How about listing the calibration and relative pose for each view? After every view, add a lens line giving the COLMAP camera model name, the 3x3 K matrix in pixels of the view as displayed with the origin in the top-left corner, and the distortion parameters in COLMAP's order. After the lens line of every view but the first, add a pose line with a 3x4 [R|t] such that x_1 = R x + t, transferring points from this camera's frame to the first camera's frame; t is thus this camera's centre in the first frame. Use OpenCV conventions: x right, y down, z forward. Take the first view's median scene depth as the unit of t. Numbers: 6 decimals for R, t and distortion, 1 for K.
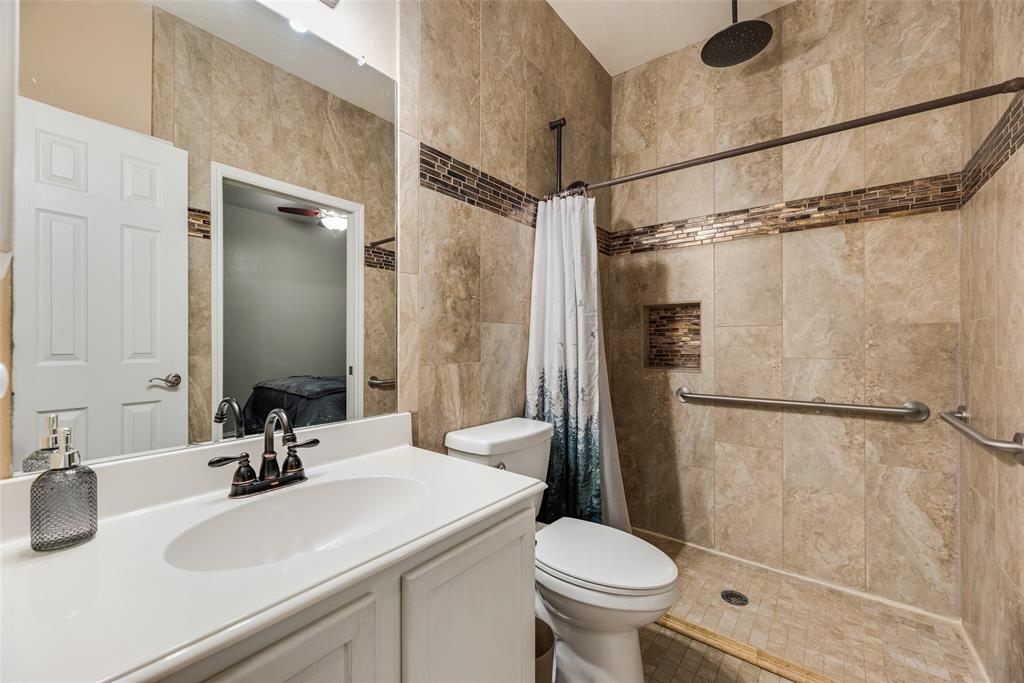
lens RADIAL K [[412.8, 0, 507.9], [0, 412.8, 337.3], [0, 0, 1]] dist [0.002013, -0.000089]
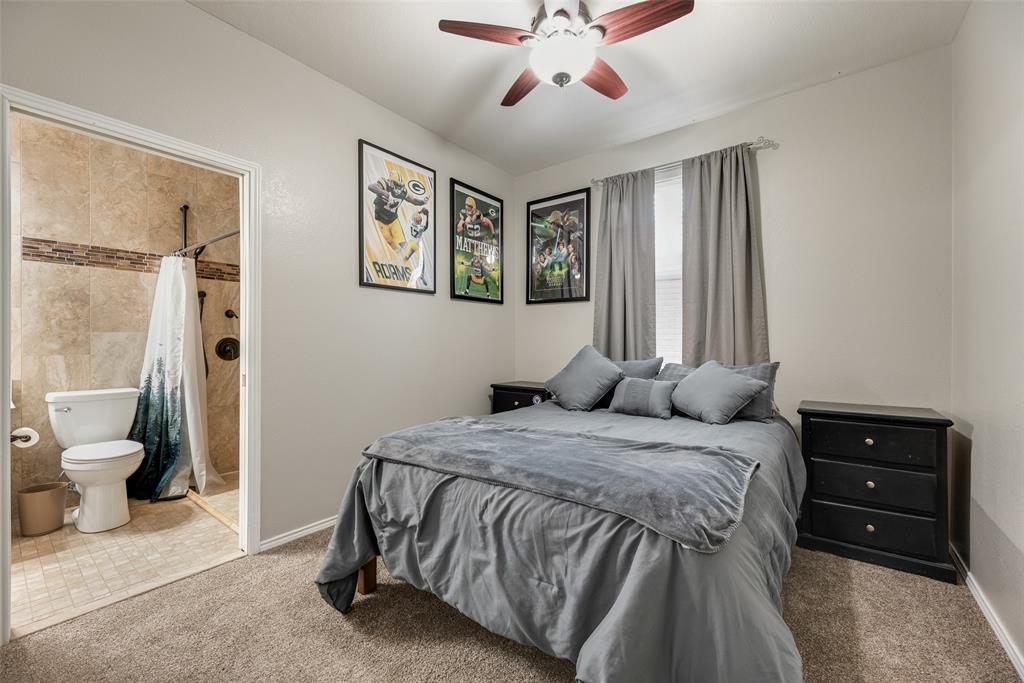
lens RADIAL K [[412.8, 0, 515.6], [0, 412.8, 336.4], [0, 0, 1]] dist [0.002013, -0.000089]
pose [[0.999307, 0.008631, 0.036195, 1.752457], [-0.008931, 0.999927, 0.008137, -0.050225], [-0.036122, -0.008455, 0.999312, -0.860355]]
